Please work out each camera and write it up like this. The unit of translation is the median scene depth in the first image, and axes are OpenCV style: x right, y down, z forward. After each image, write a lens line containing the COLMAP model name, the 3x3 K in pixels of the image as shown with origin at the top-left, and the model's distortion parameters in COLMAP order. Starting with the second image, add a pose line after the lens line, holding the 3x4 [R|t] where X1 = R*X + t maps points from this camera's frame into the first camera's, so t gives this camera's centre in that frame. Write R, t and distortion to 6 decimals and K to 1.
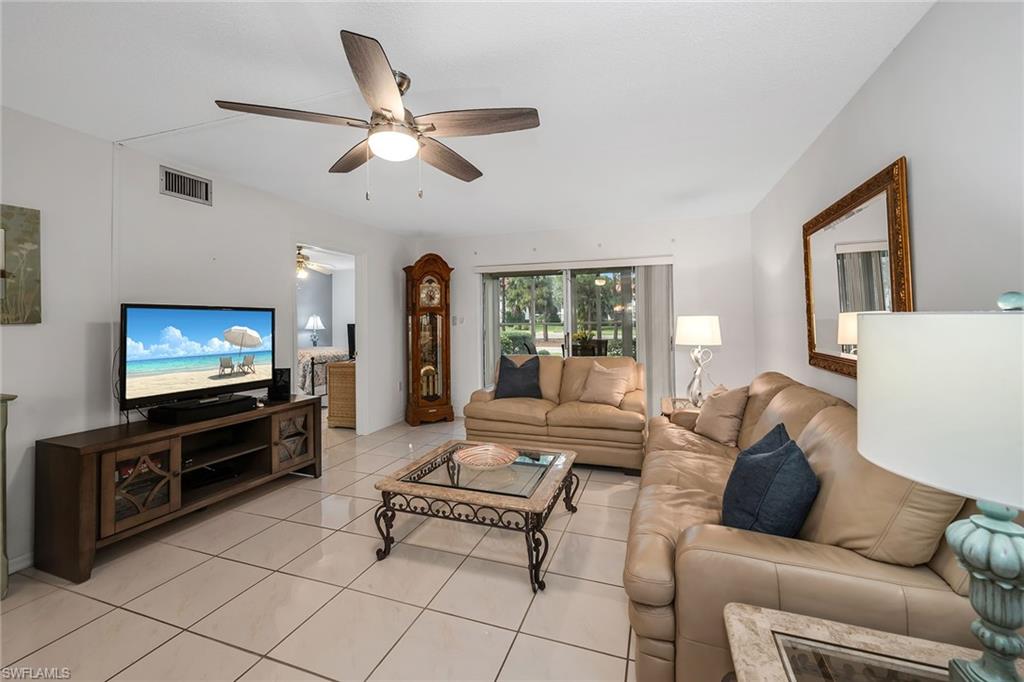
lens RADIAL K [[421.1, 0, 509.9], [0, 421.1, 311.6], [0, 0, 1]] dist [-0.001294, -0.000162]
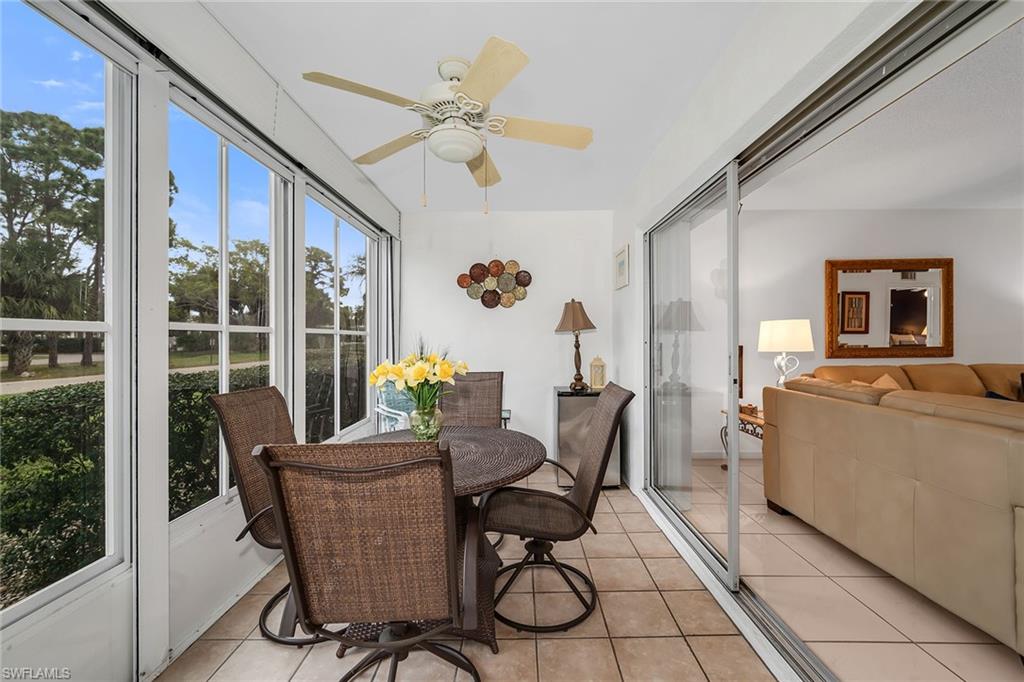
lens RADIAL K [[408.3, 0, 517.5], [0, 408.3, 339.5], [0, 0, 1]] dist [0.000713, -0.000179]
pose [[-0.319180, 0.010047, 0.947641, -0.248120], [-0.011739, 0.999825, -0.014554, 0.080472], [-0.947621, -0.015769, -0.319007, 2.036047]]
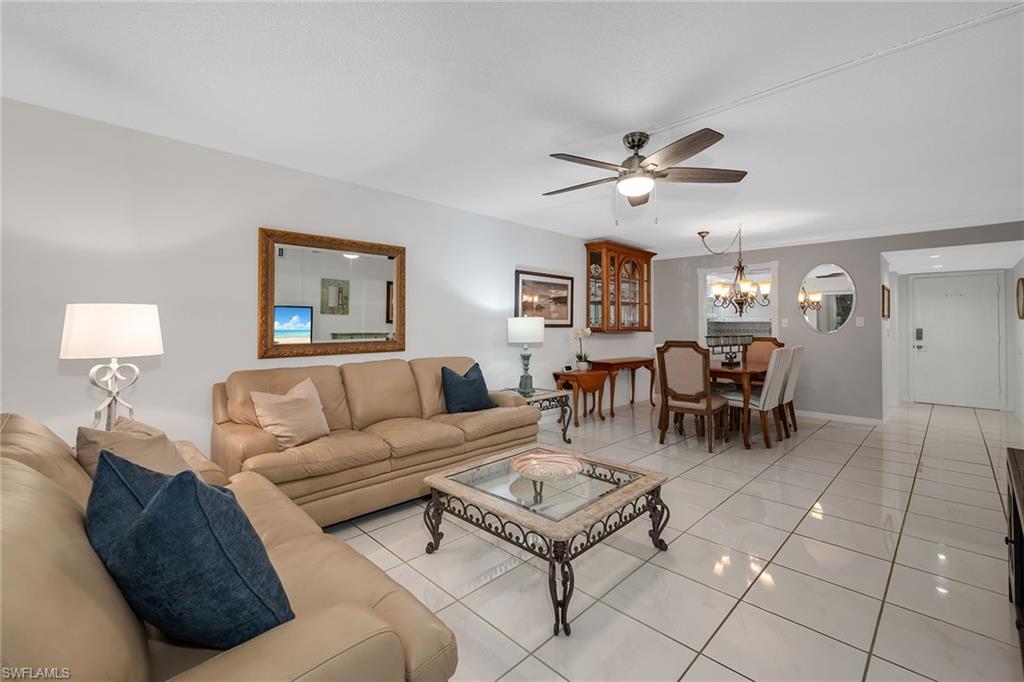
lens RADIAL K [[432.7, 0, 509.7], [0, 432.7, 314.8], [0, 0, 1]] dist [-0.001593, -0.000239]
pose [[-0.897634, 0.019931, 0.440291, -0.306486], [-0.001177, 0.998865, -0.047617, 0.055096], [-0.440741, -0.043261, -0.896591, 1.406325]]
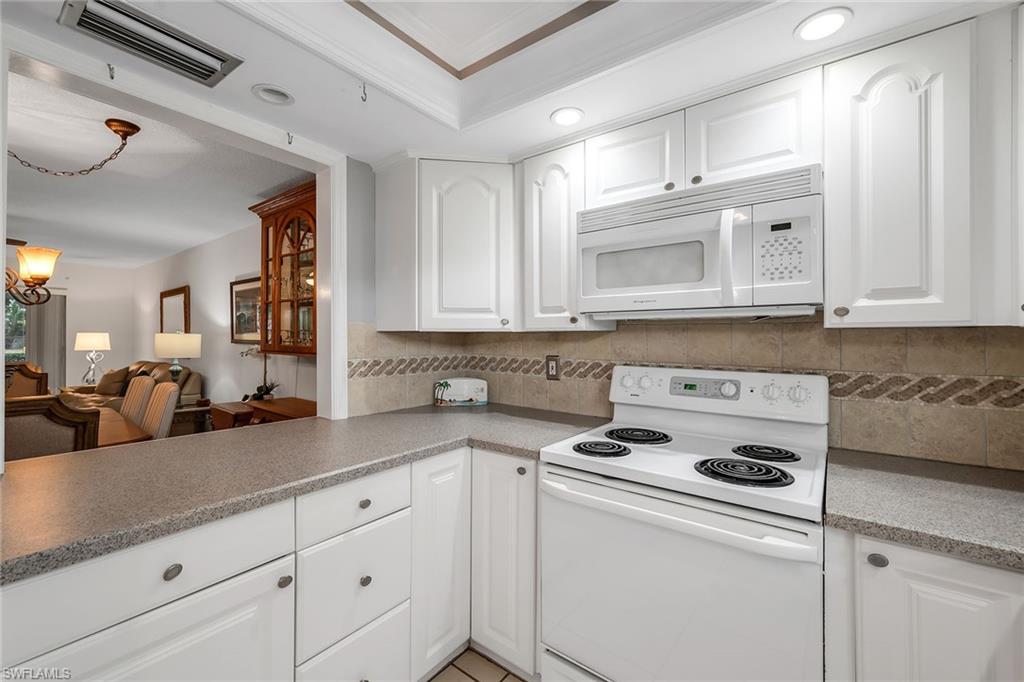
lens RADIAL K [[420.5, 0, 510.7], [0, 420.5, 334.4], [0, 0, 1]] dist [0.000312, -0.000068]
pose [[0.307074, 0.017080, 0.951532, -0.694777], [-0.025281, 0.999633, -0.009784, -0.009346], [-0.951350, -0.021051, 0.307393, -1.191412]]
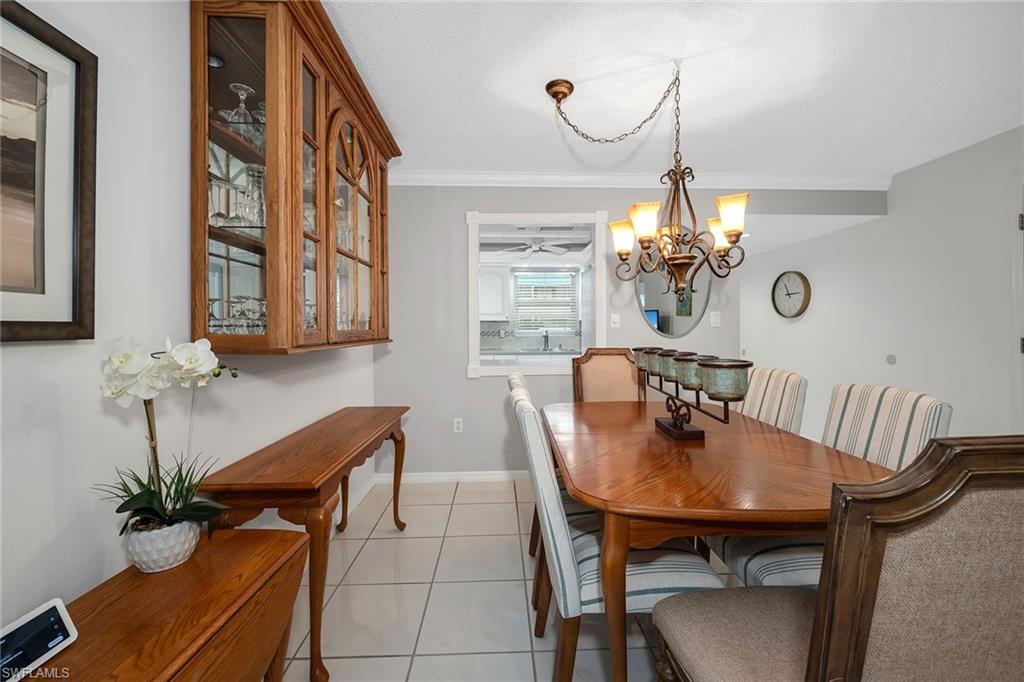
lens RADIAL K [[421.4, 0, 511.3], [0, 421.4, 327.4], [0, 0, 1]] dist [-0.002078, -0.000226]
pose [[-0.934250, 0.017633, -0.356182, 0.048418], [0.023767, 0.999635, -0.012854, 0.026211], [0.355825, -0.020474, -0.934328, 0.161594]]
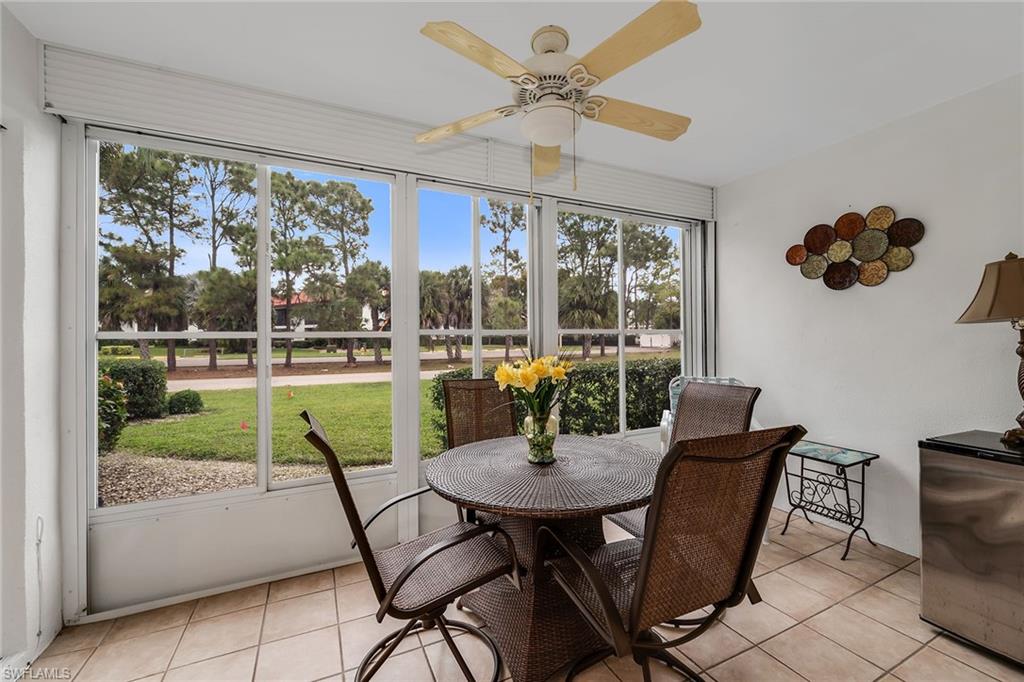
lens RADIAL K [[412.4, 0, 510.3], [0, 412.4, 336.3], [0, 0, 1]] dist [-0.000096, -0.000145]
pose [[0.698090, 0.007911, 0.715966, -0.085513], [-0.013476, 0.999907, 0.002091, 0.067136], [-0.715883, -0.011108, 0.698132, 1.630608]]
